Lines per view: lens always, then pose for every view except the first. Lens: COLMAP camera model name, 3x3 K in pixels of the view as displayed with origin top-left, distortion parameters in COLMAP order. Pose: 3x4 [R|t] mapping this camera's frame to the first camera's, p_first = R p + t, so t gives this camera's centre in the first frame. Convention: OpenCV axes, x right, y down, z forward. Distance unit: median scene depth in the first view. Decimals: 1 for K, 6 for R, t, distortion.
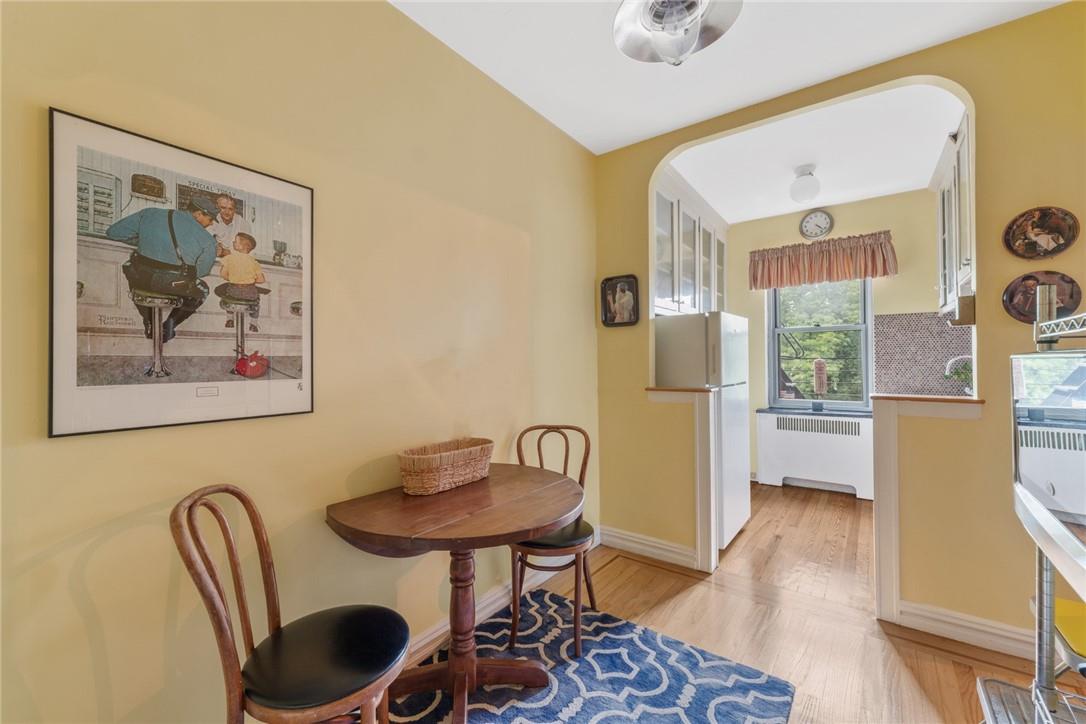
lens RADIAL K [[444.1, 0, 535.3], [0, 444.1, 360.4], [0, 0, 1]] dist [-0.001678, -0.000290]
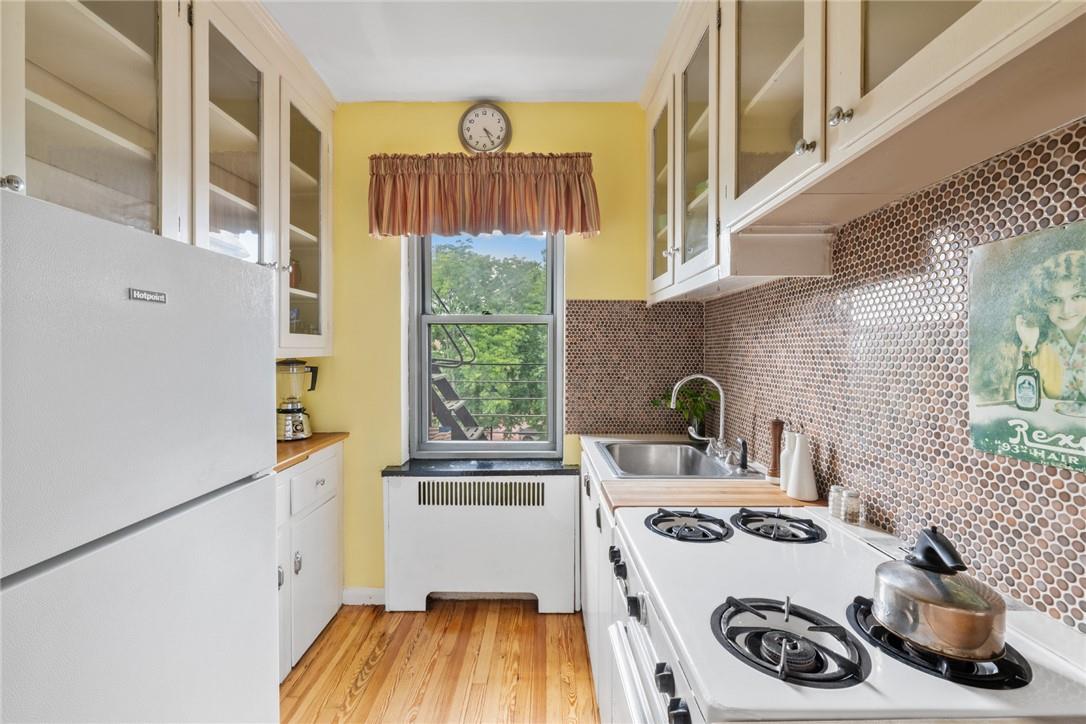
lens RADIAL K [[461.0, 0, 542.2], [0, 461.0, 359.5], [0, 0, 1]] dist [-0.002402, -0.000149]
pose [[0.798076, 0.001128, 0.602555, 0.346377], [-0.011001, 0.999859, 0.012699, -0.027764], [-0.602456, -0.016763, 0.797976, 0.497424]]
